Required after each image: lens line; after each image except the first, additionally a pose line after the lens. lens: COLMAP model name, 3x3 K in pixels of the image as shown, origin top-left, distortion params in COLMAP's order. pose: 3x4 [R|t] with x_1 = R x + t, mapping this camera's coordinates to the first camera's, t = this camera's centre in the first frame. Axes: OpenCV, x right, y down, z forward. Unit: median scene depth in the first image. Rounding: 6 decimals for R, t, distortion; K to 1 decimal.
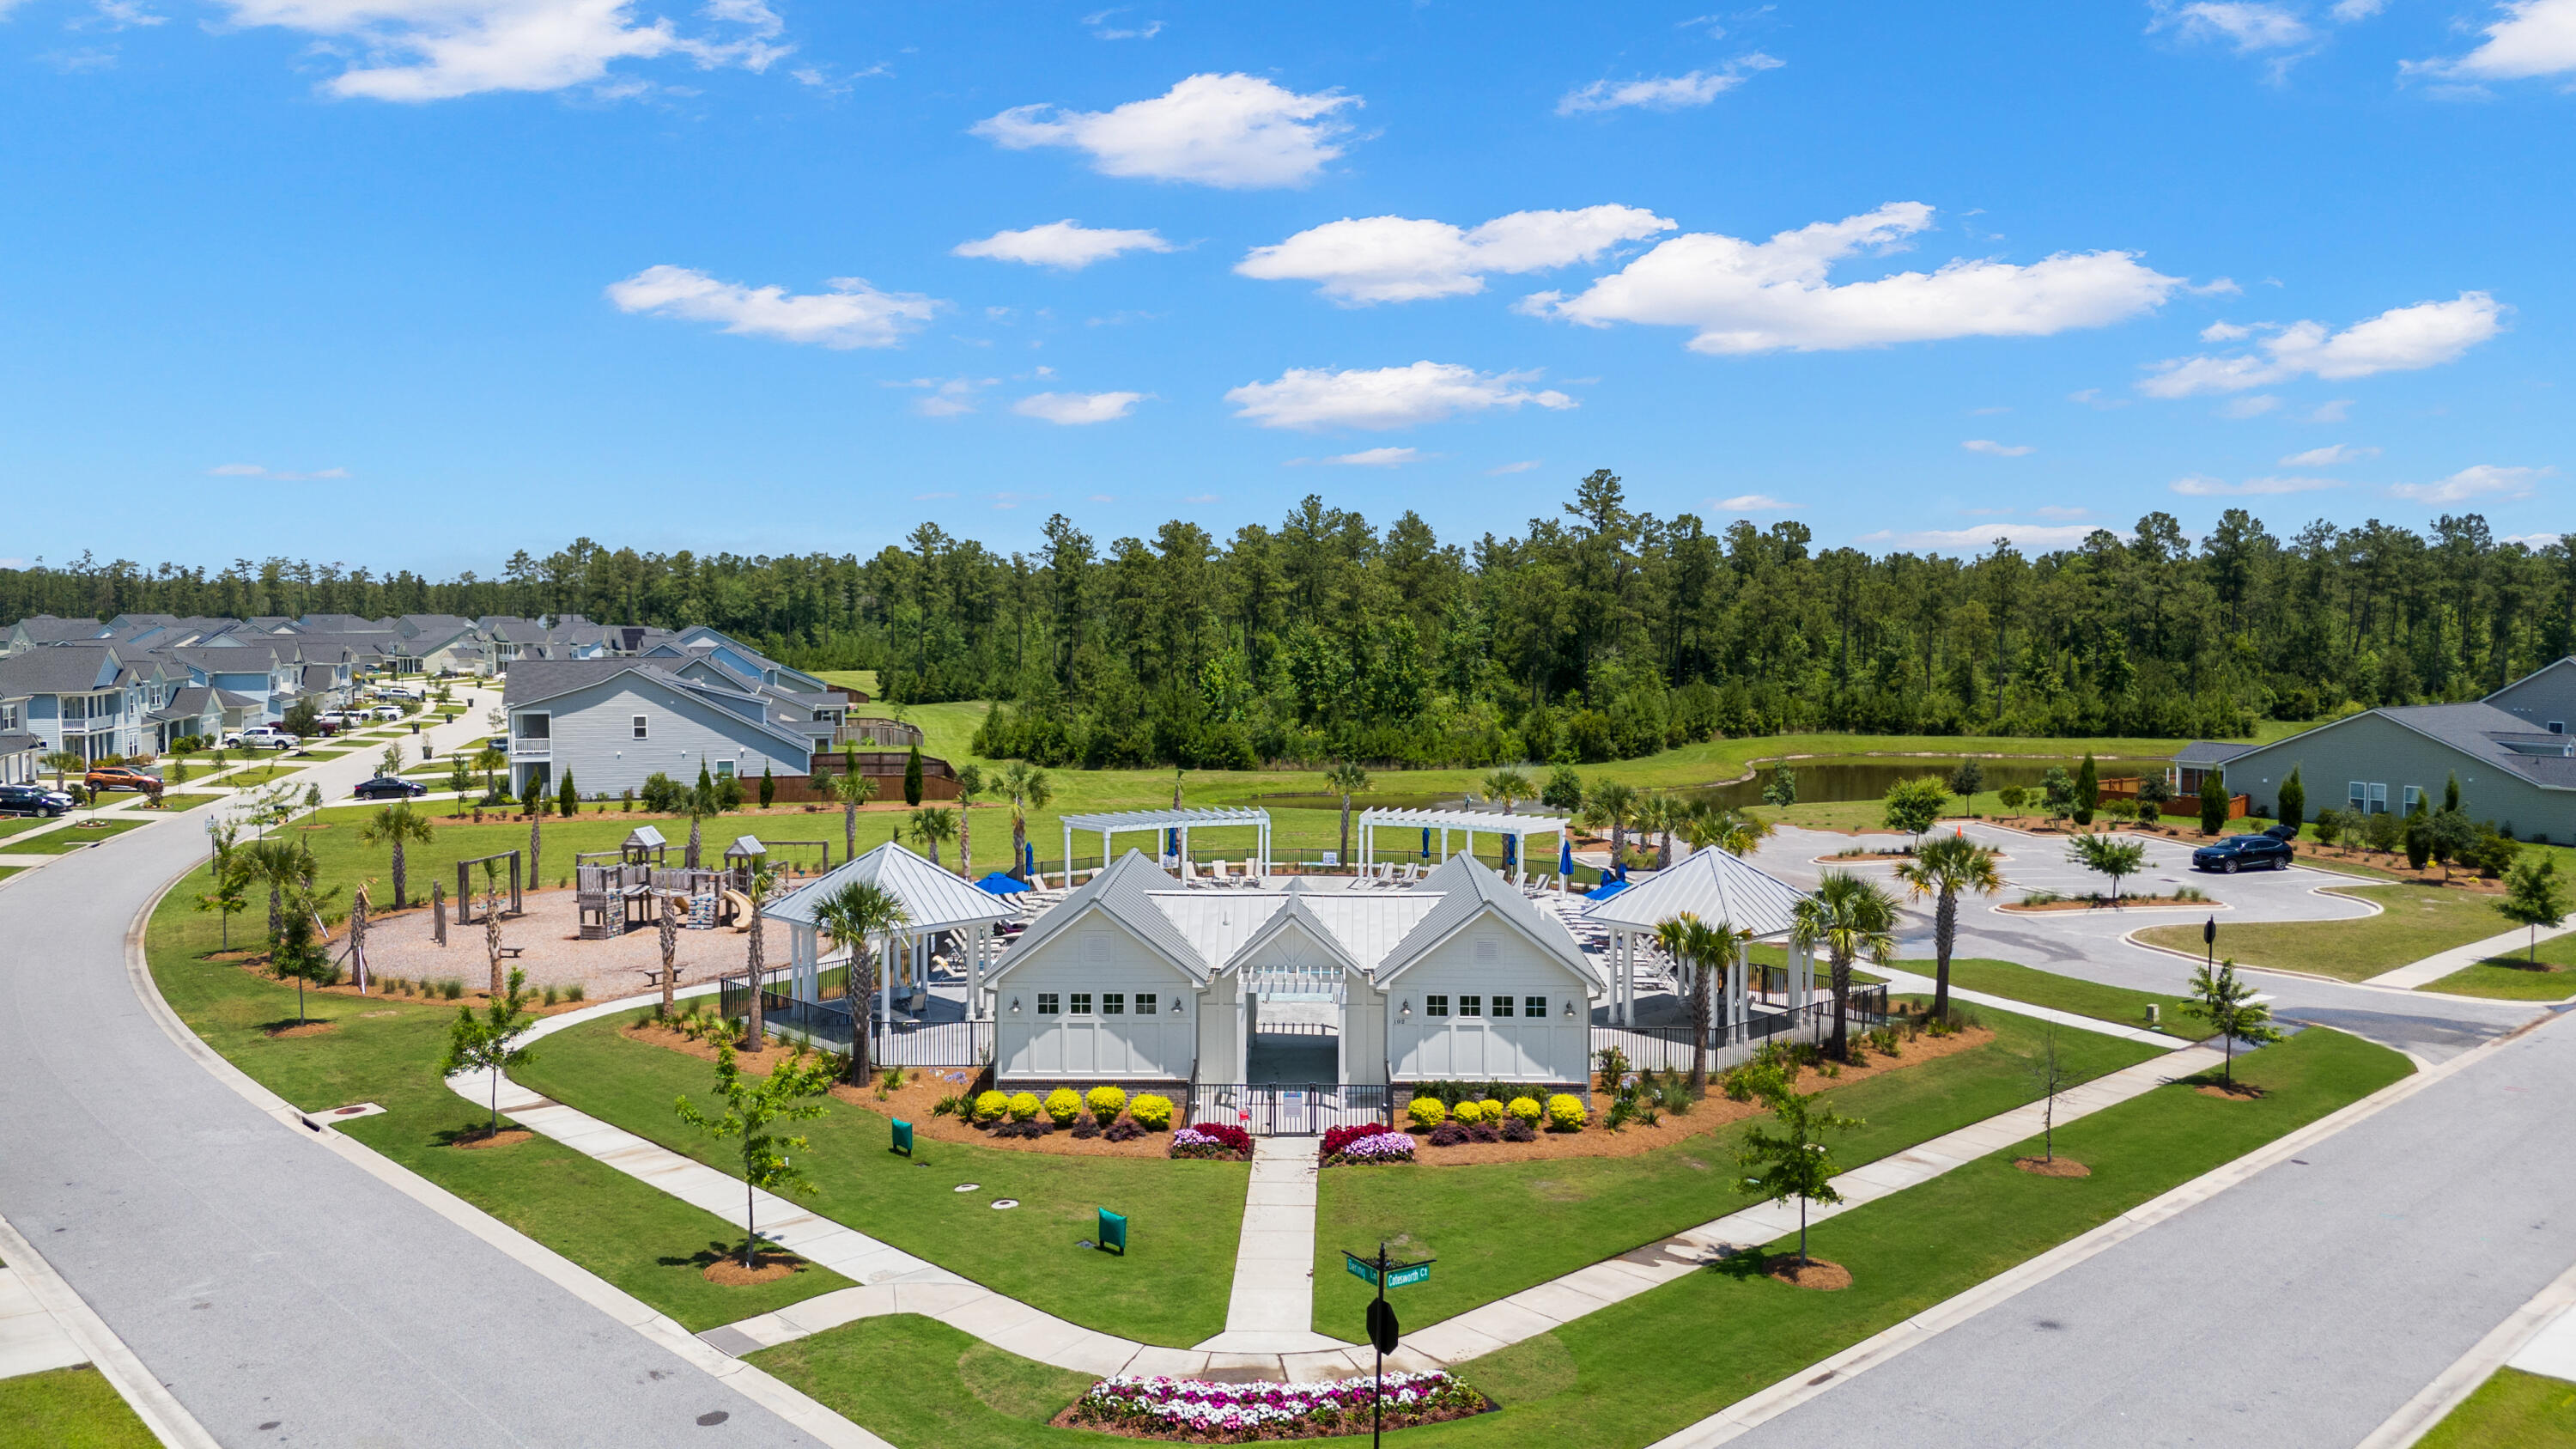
lens RADIAL K [[1920.1, 0, 1296.6], [0, 1920.1, 706.5], [0, 0, 1]] dist [0.049483, -0.034211]
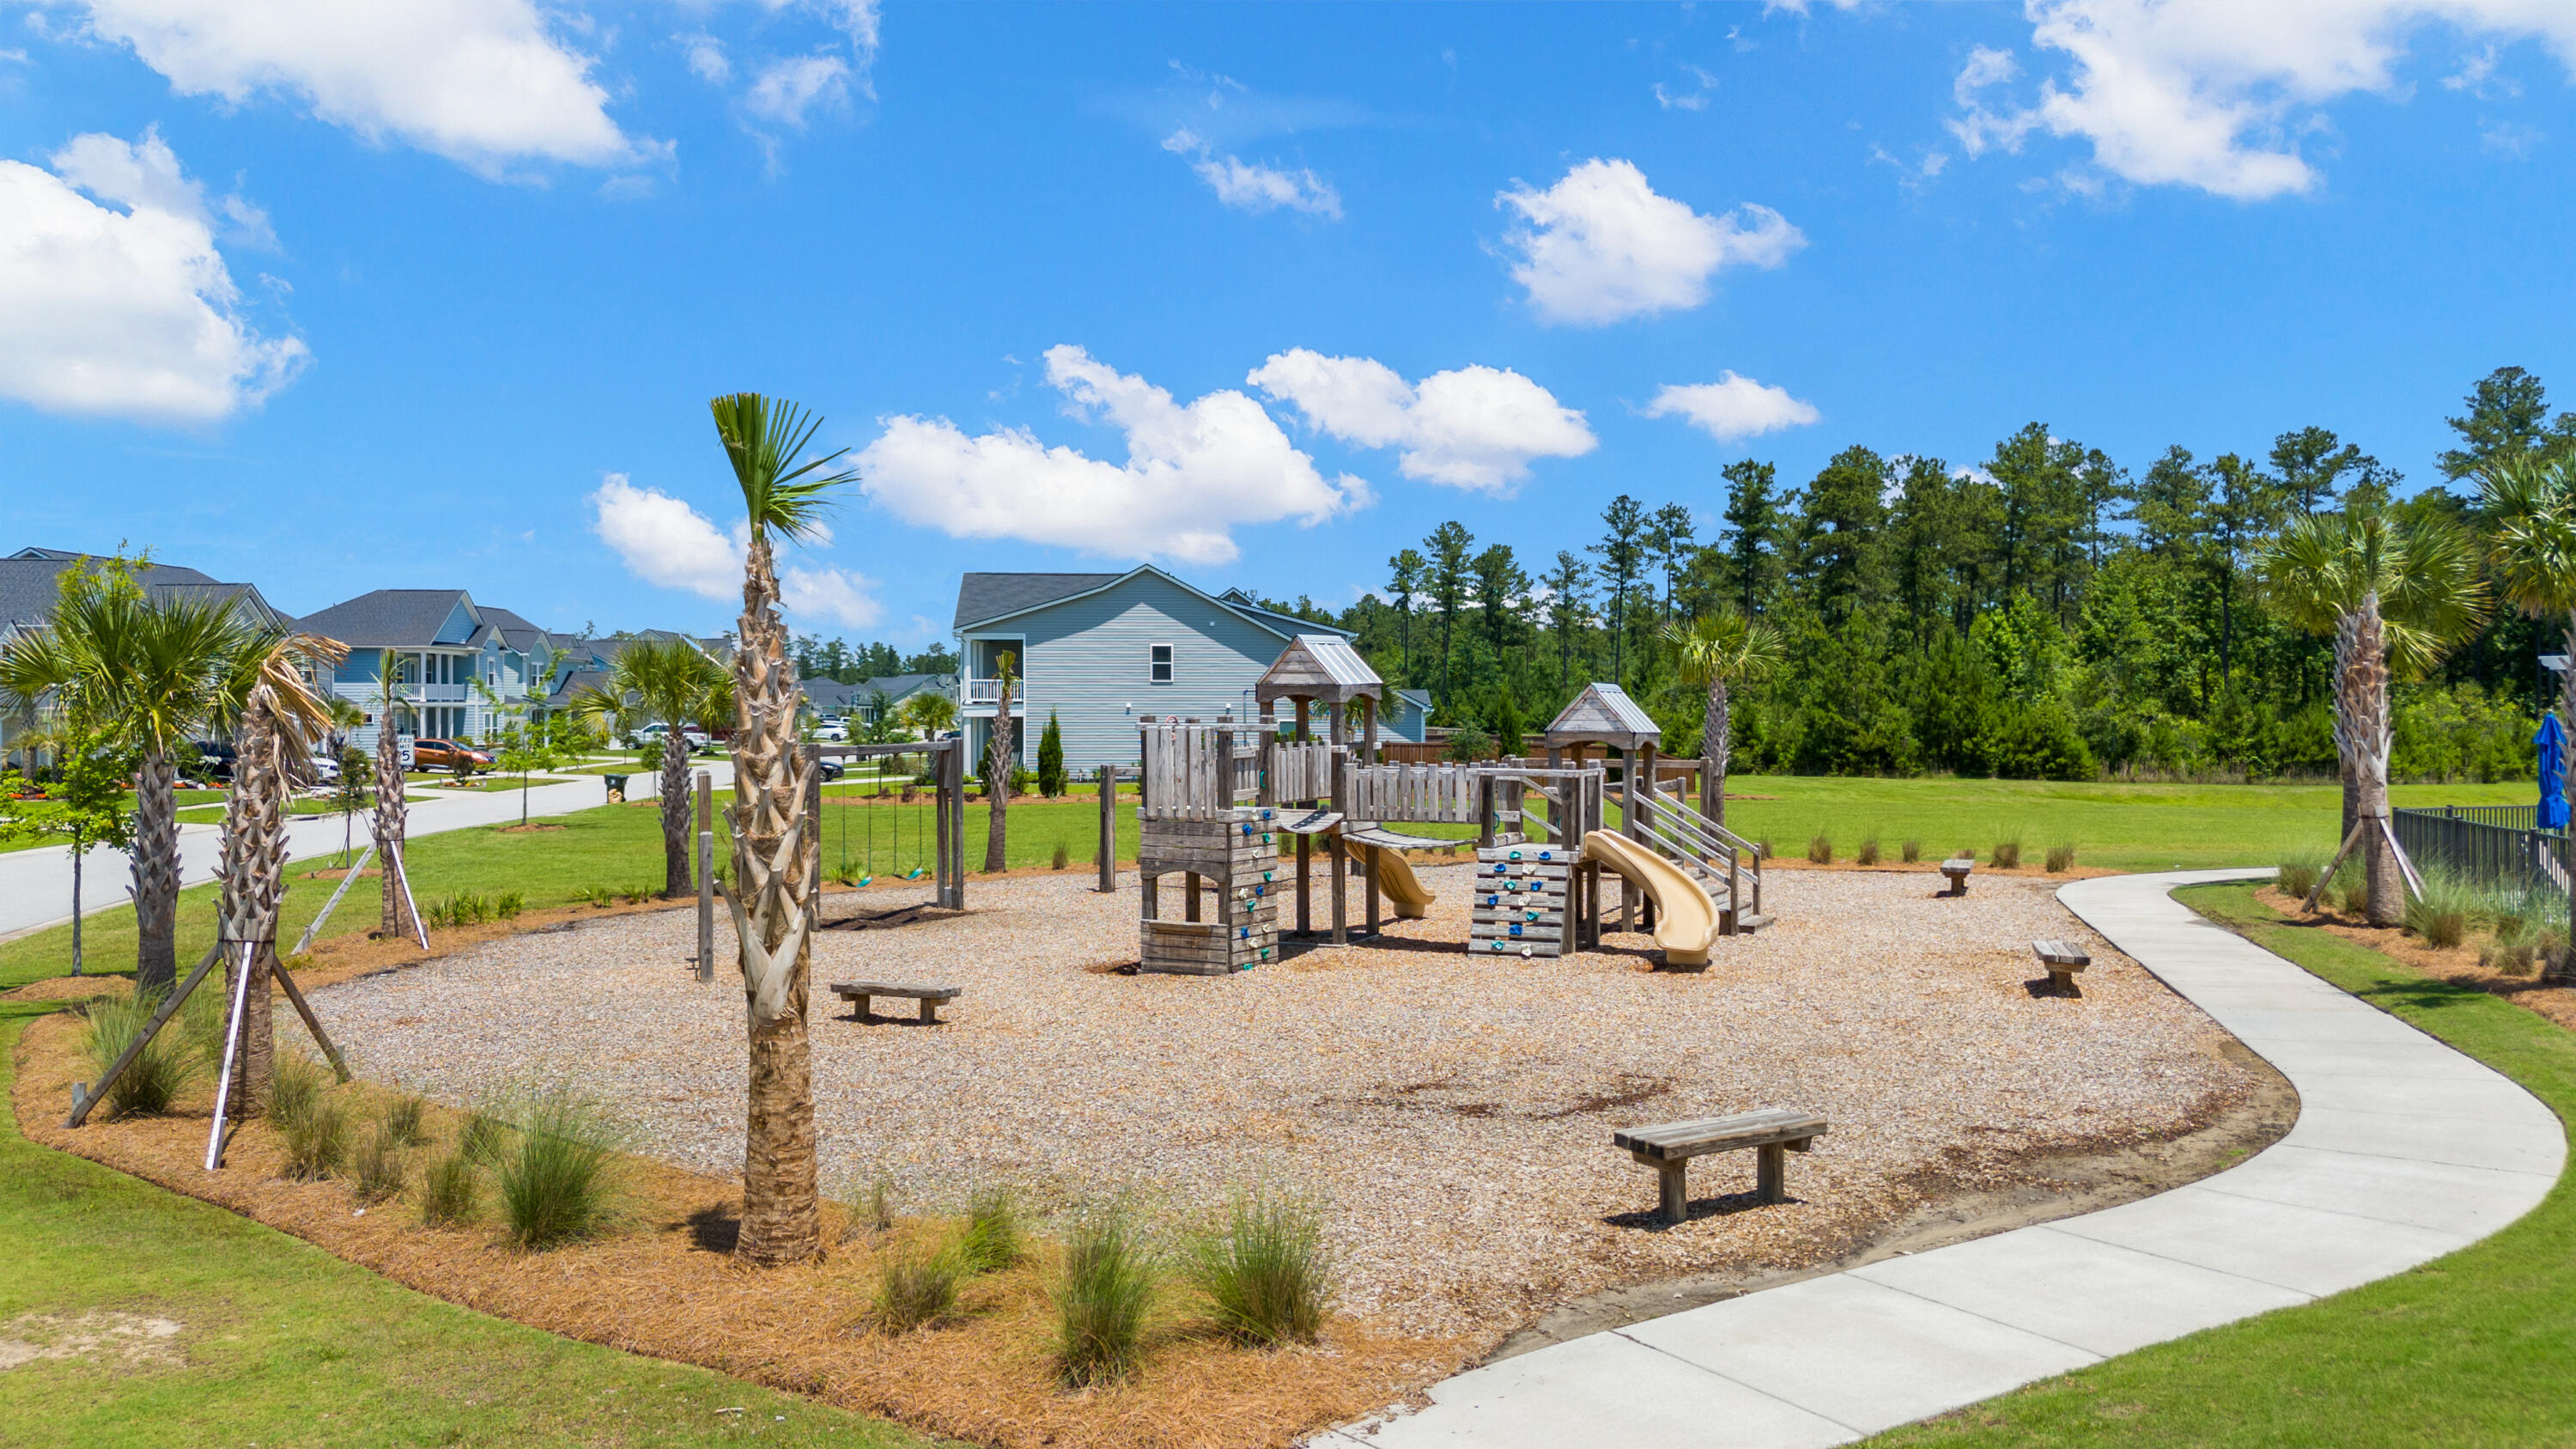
lens RADIAL K [[1920.1, 0, 1285.1], [0, 1920.1, 707.8], [0, 0, 1]] dist [0.049483, -0.034211]
pose [[0.974588, 0.000536, -0.224004, -0.428753], [-0.012326, 0.998610, -0.051237, 0.142823], [0.223666, 0.052696, 0.973240, 1.084446]]
